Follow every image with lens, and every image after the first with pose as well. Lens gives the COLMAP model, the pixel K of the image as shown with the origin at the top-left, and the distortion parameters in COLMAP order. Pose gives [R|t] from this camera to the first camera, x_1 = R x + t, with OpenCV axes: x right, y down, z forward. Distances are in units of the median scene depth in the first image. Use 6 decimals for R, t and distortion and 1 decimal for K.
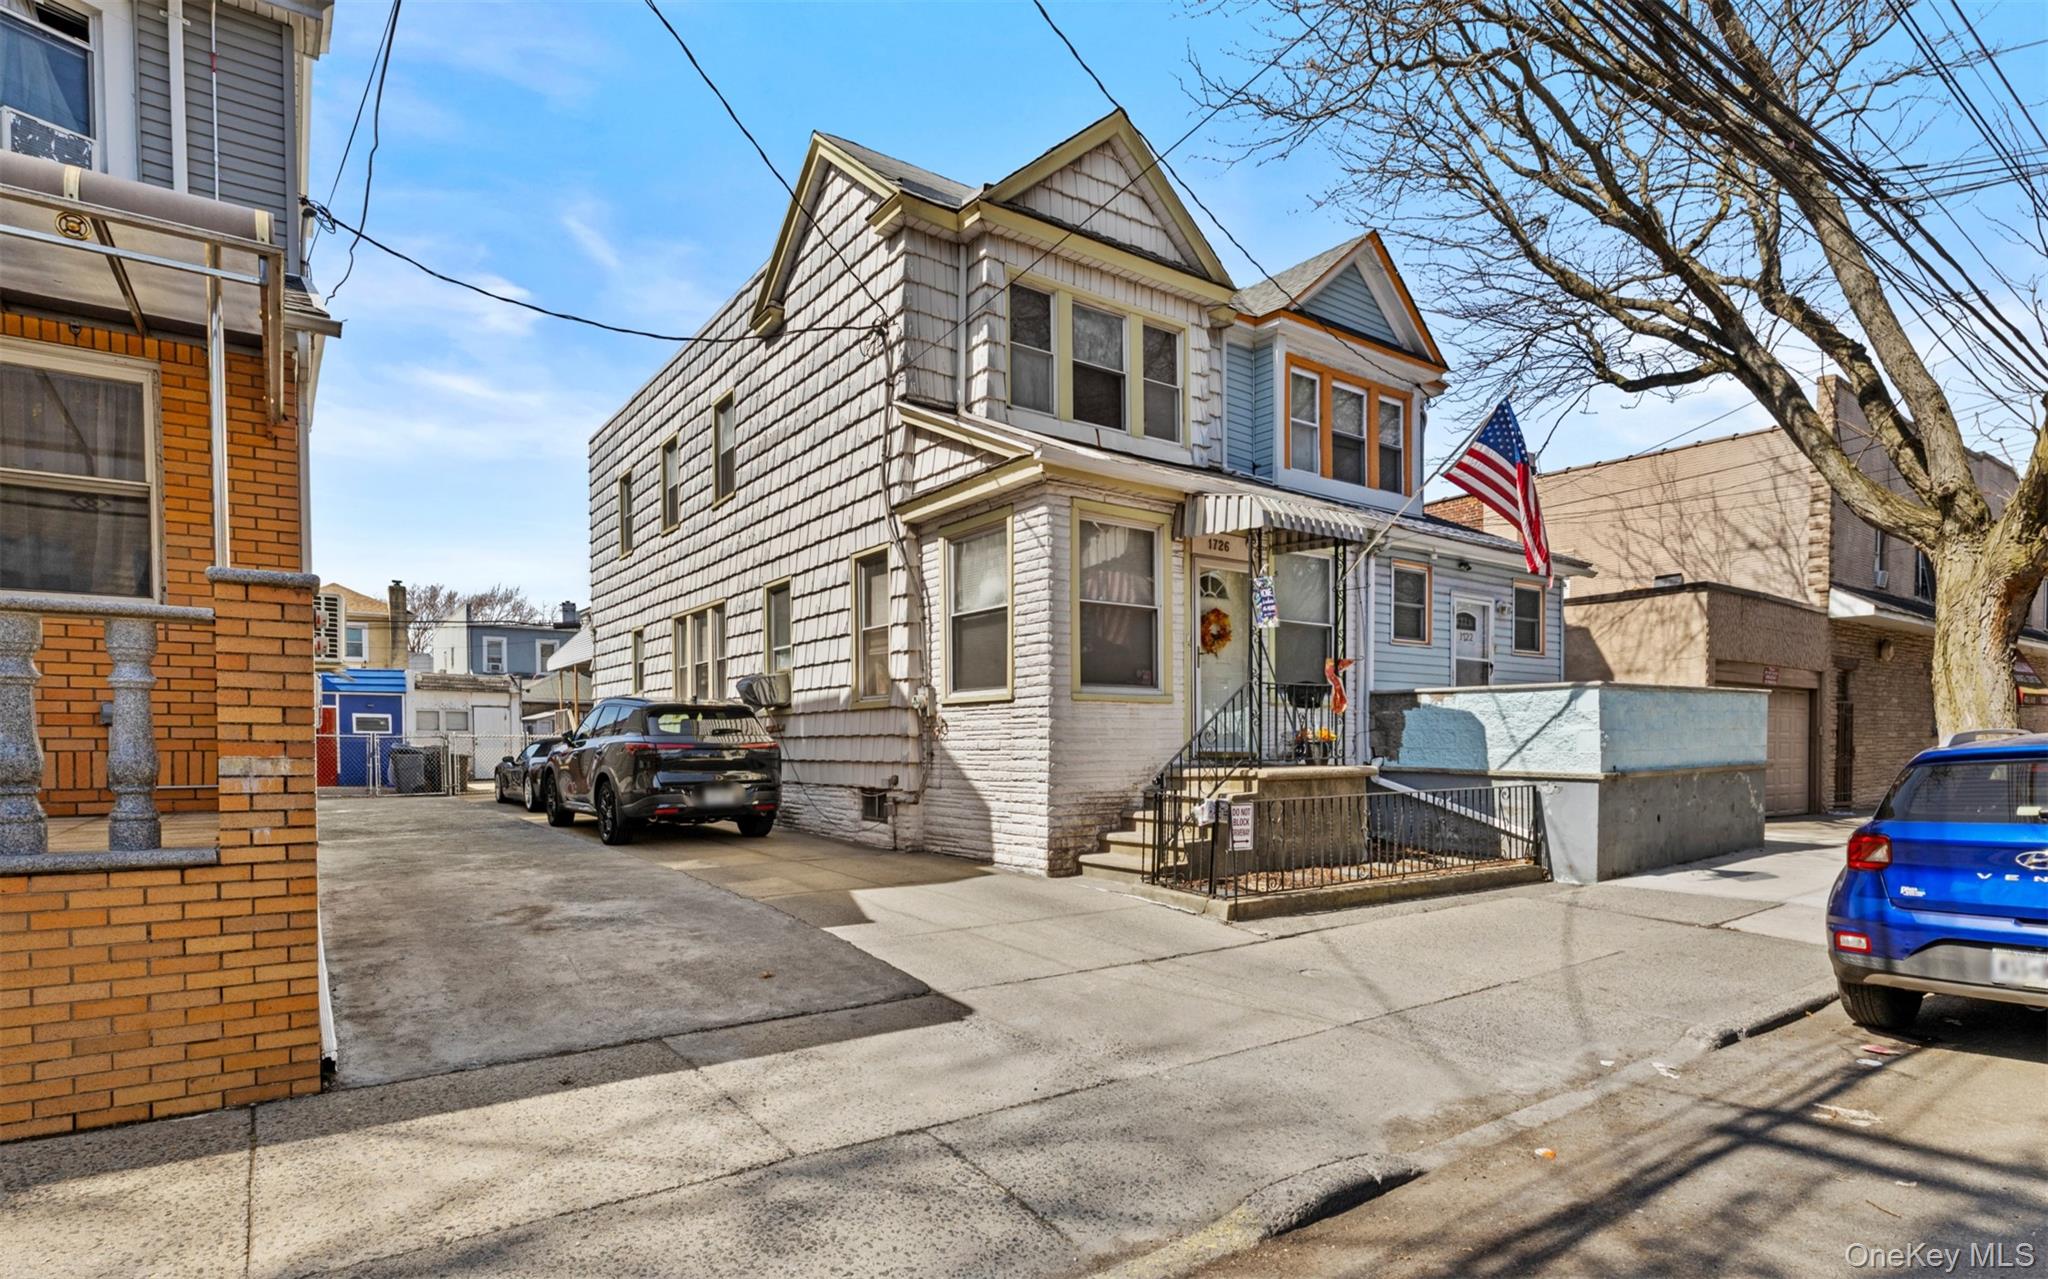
lens RADIAL K [[875.0, 0, 1018.3], [0, 875.0, 671.6], [0, 0, 1]] dist [0.000238, 0.000354]
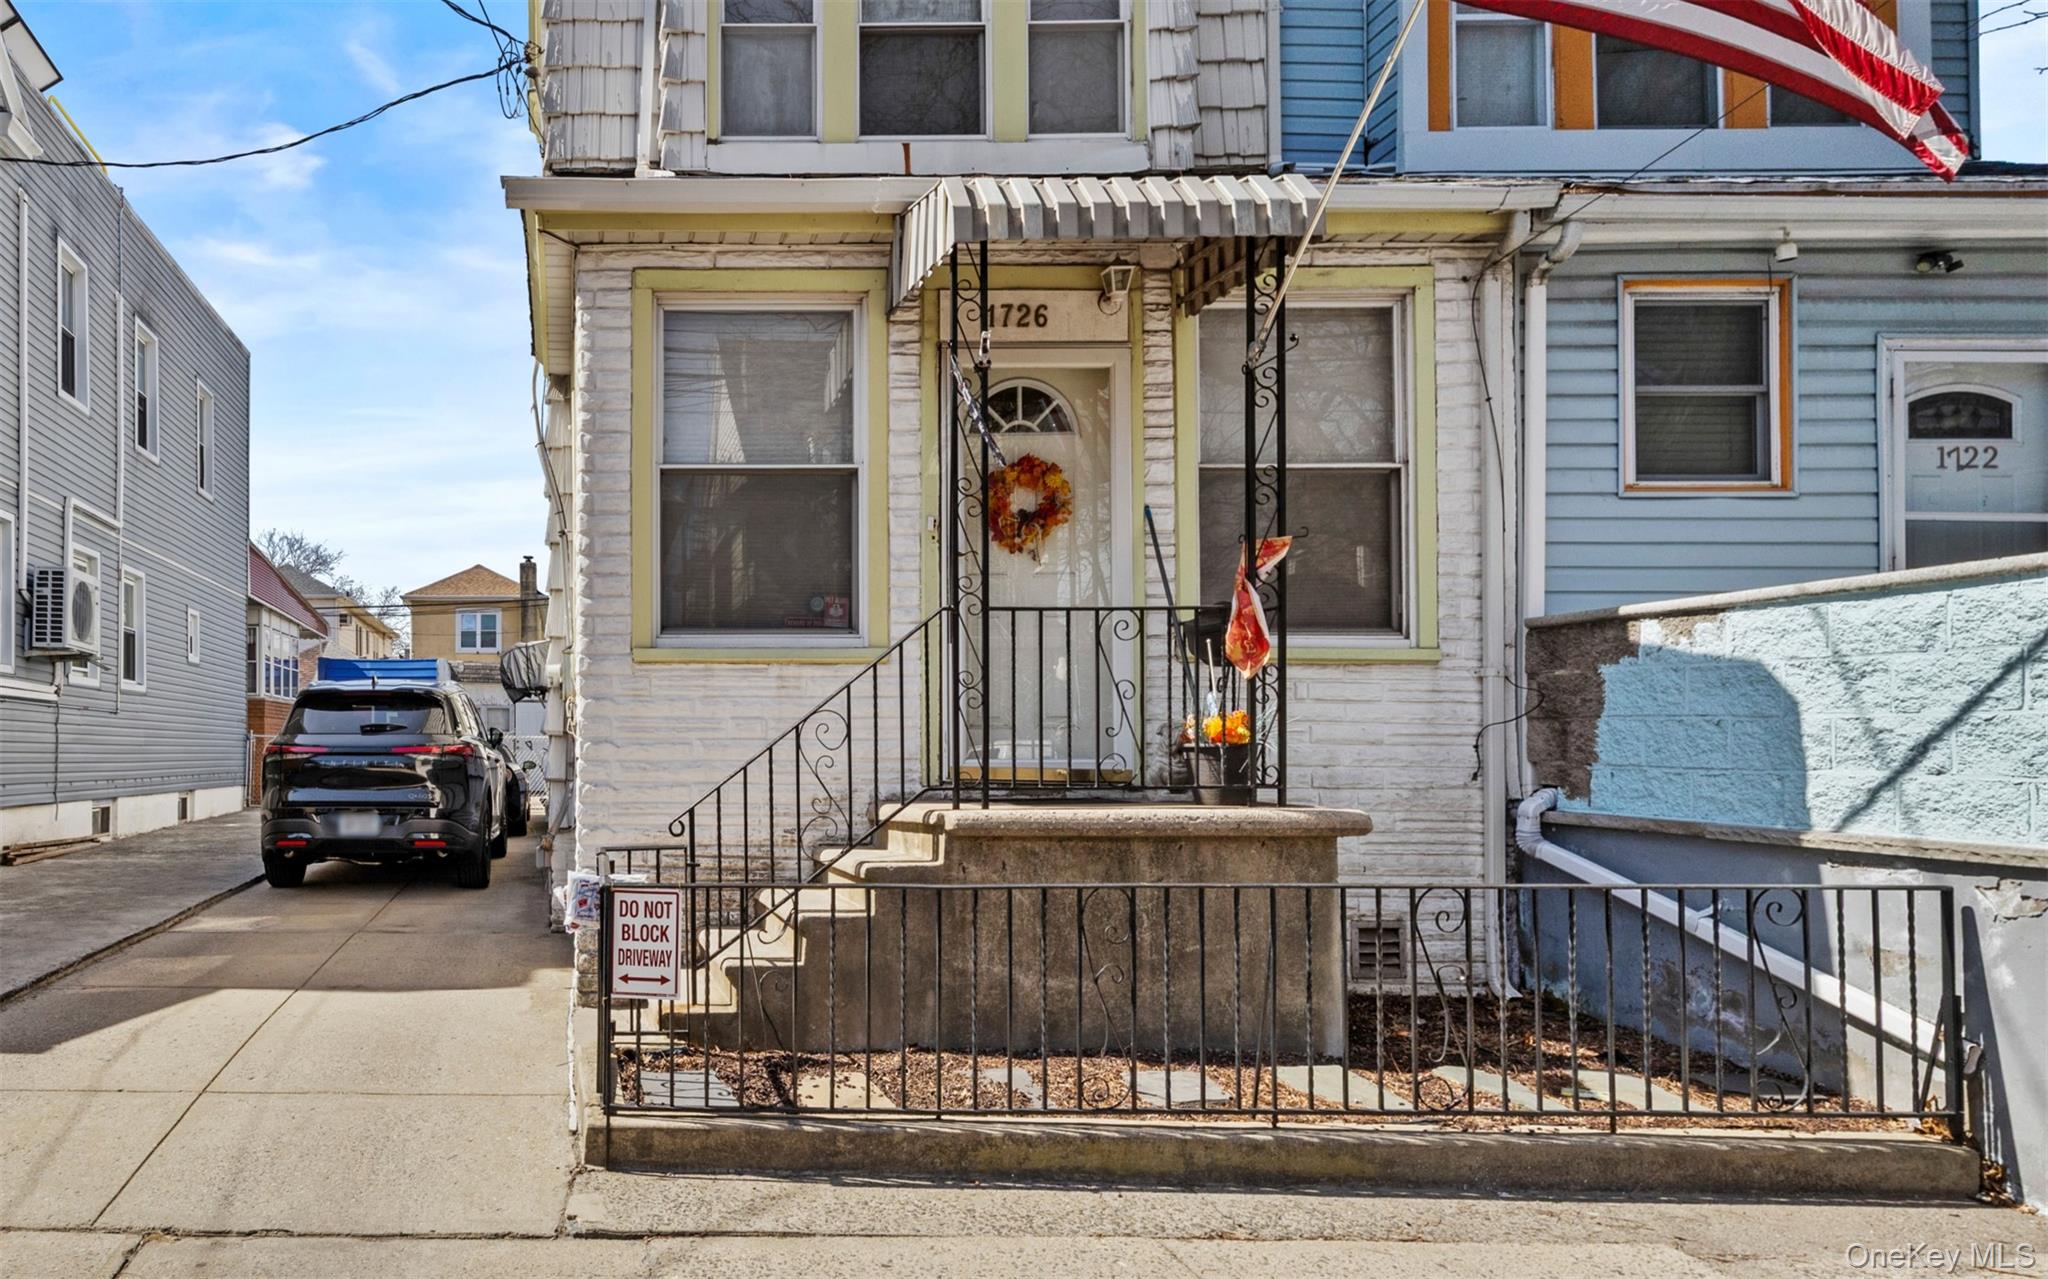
lens RADIAL K [[1204.5, 0, 1024.0], [0, 1204.5, 639.5], [0, 0, 1]] dist [-0.001617, -0.002445]
pose [[0.841580, -0.044657, -0.538283, 0.534726], [0.038375, 0.999001, -0.022882, 0.037319], [0.538767, -0.001400, 0.842454, 0.447510]]
